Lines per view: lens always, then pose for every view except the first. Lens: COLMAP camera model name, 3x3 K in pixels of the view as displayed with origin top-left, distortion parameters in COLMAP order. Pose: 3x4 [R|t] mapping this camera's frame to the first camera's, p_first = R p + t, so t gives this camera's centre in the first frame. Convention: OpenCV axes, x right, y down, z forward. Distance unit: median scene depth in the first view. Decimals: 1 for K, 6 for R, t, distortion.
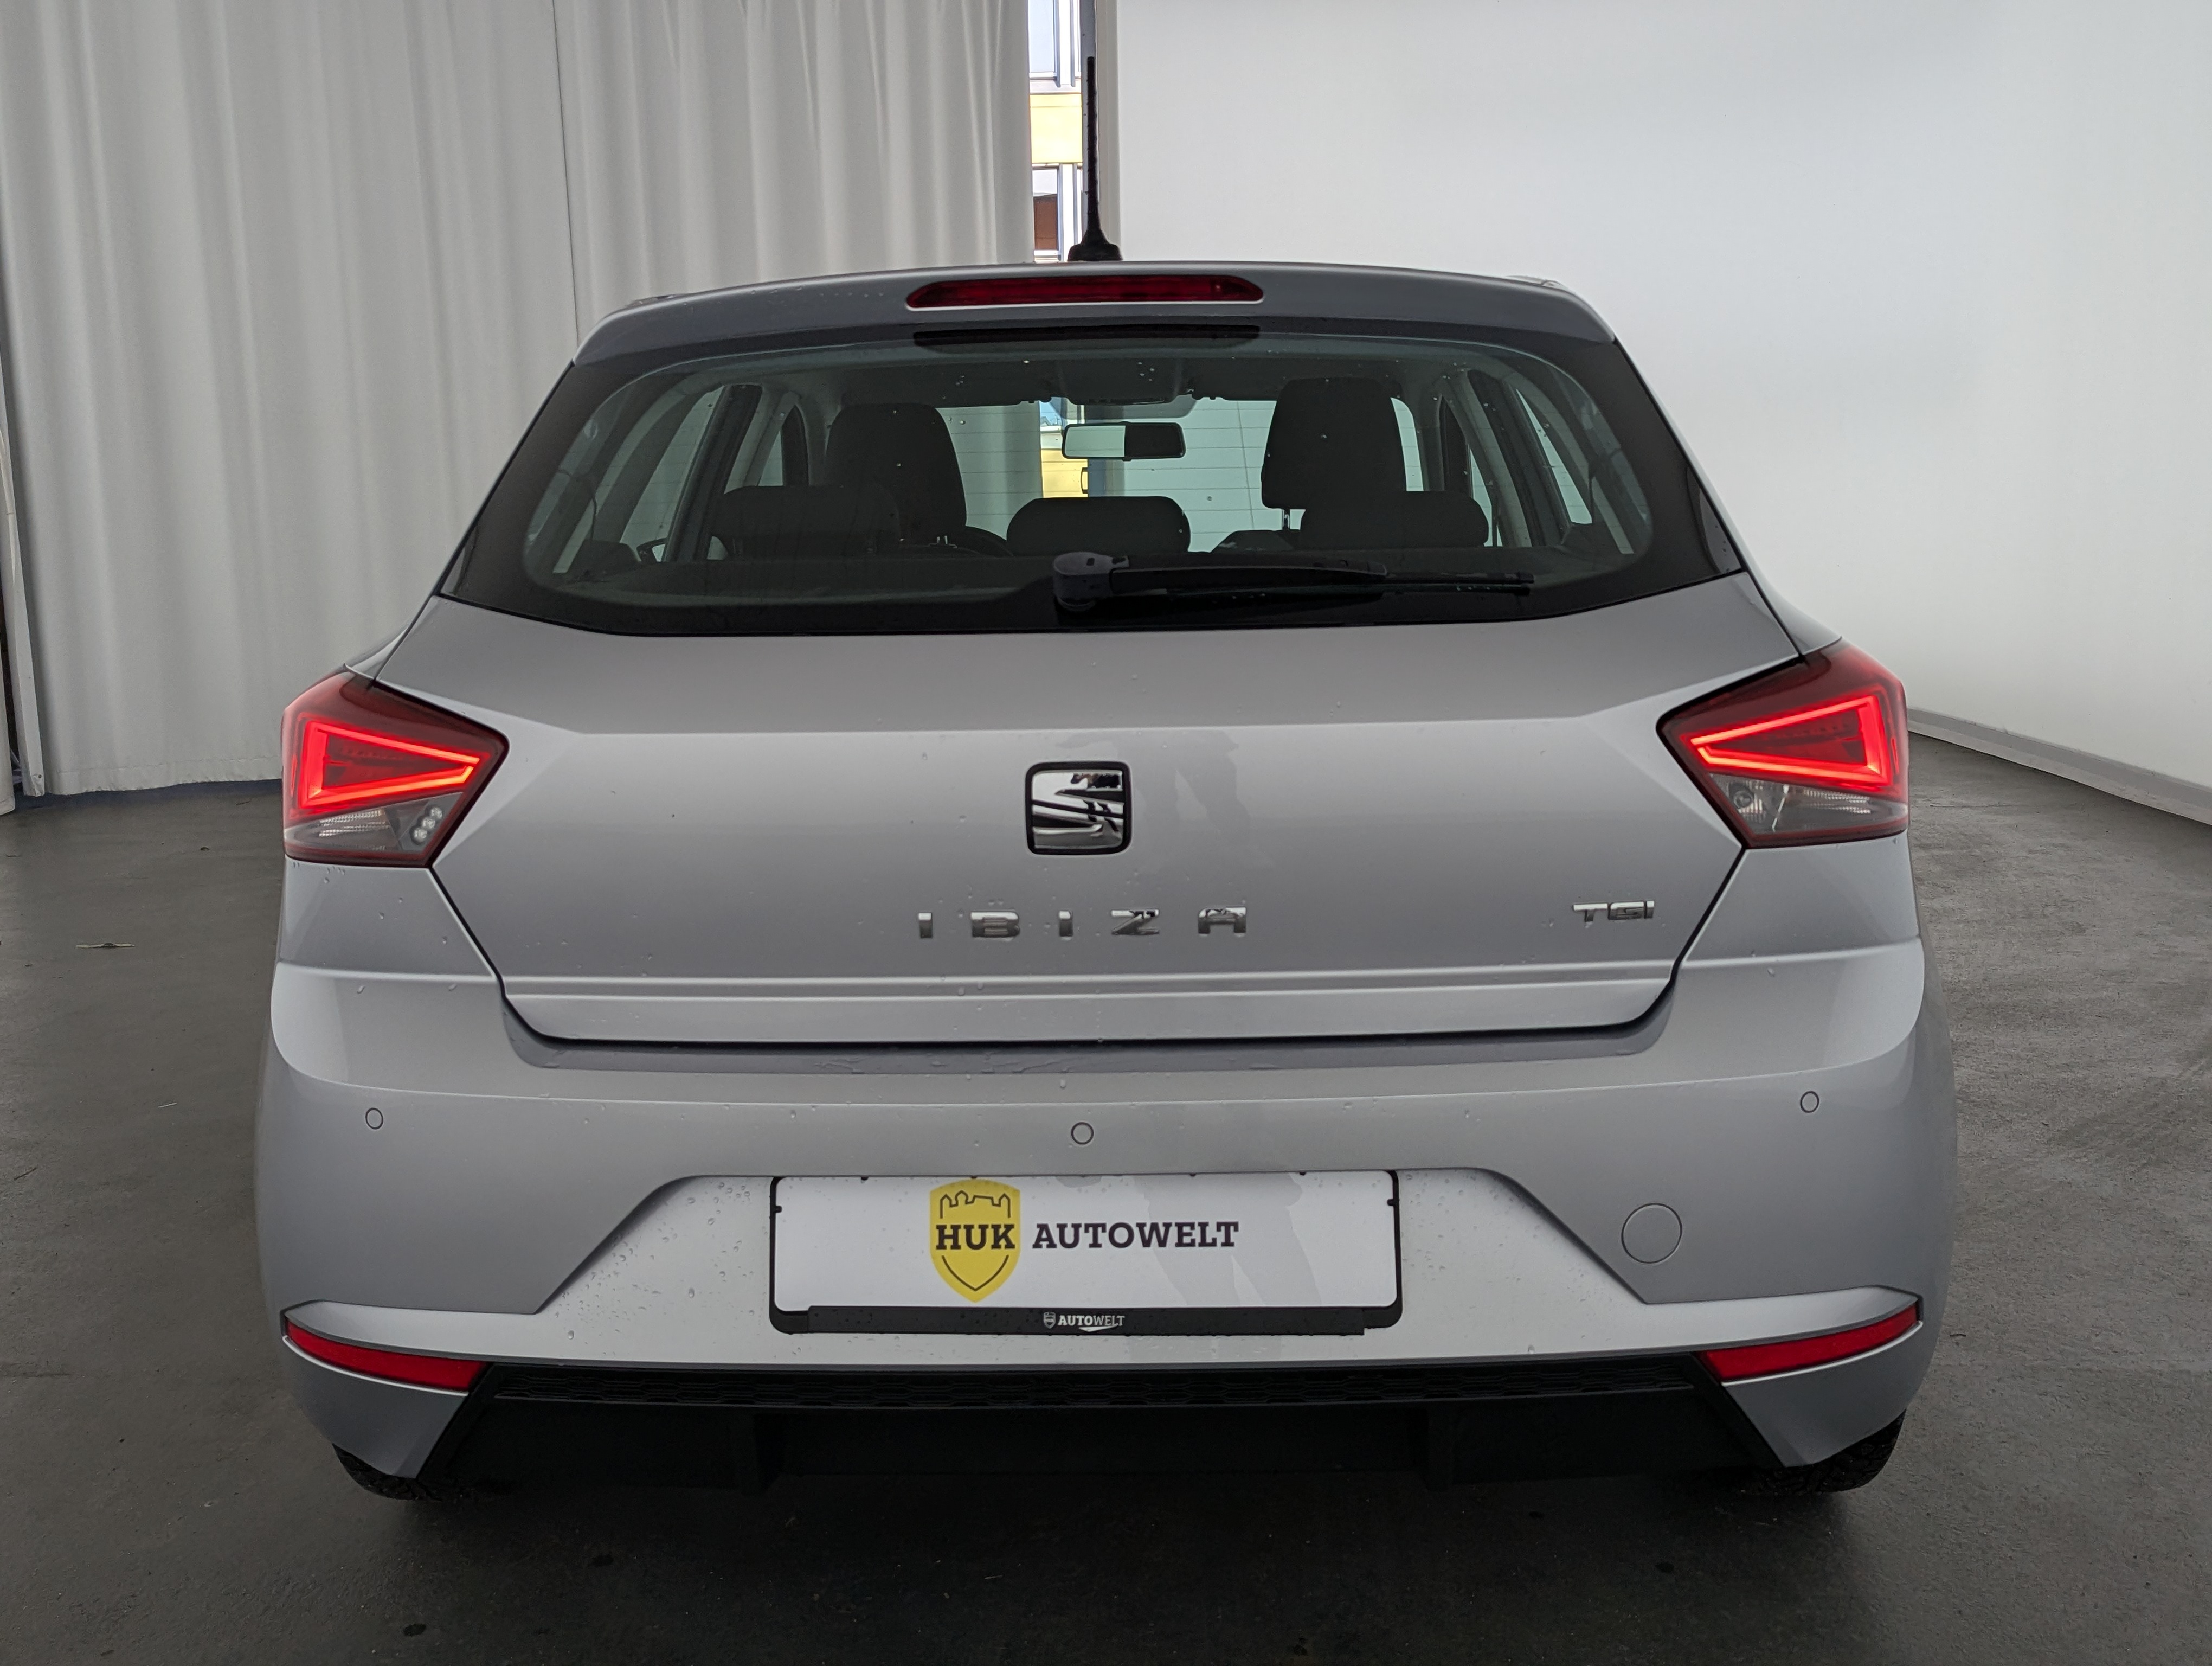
lens RADIAL K [[2101.4, 0, 1096.0], [0, 2101.4, 813.4], [0, 0, 1]] dist [0.056548, 0.000000]
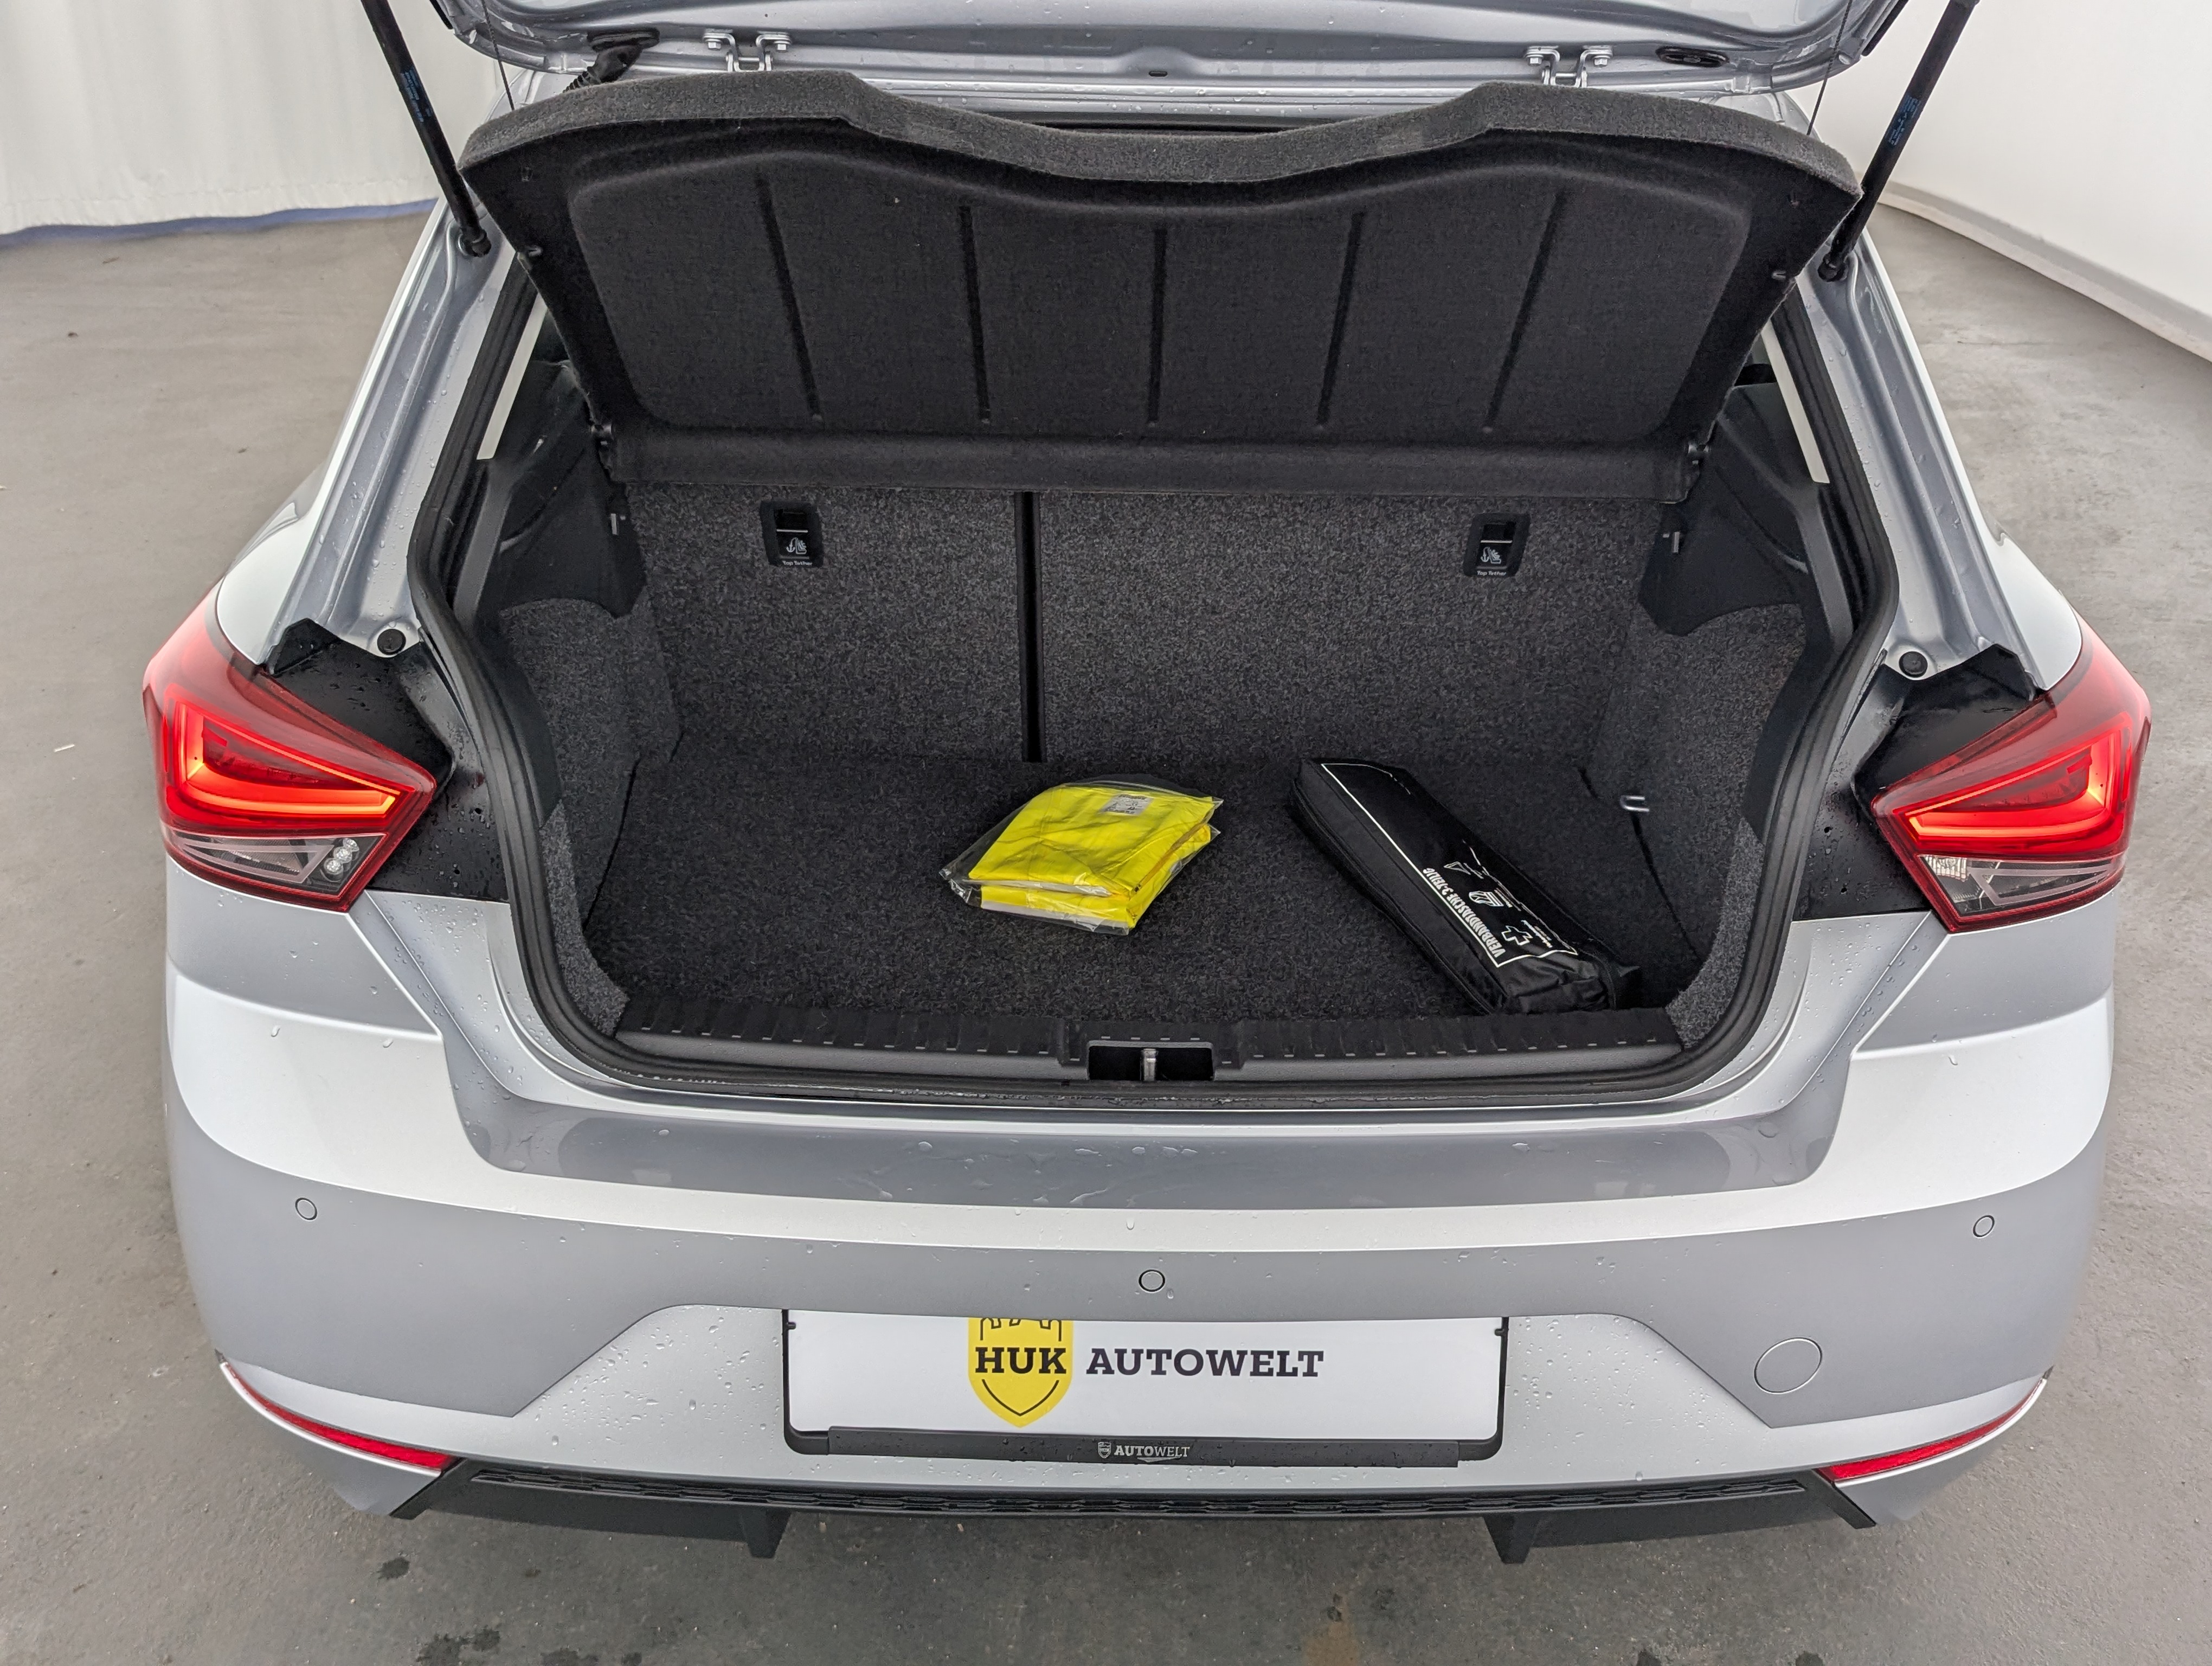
lens RADIAL K [[2101.4, 0, 1127.4], [0, 2101.4, 838.4], [0, 0, 1]] dist [0.056548, 0.000000]
pose [[0.998676, 0.017318, 0.048441, -0.059282], [-0.031019, 0.953918, 0.298460, -0.266042], [-0.041040, -0.299568, 0.953192, 0.232135]]
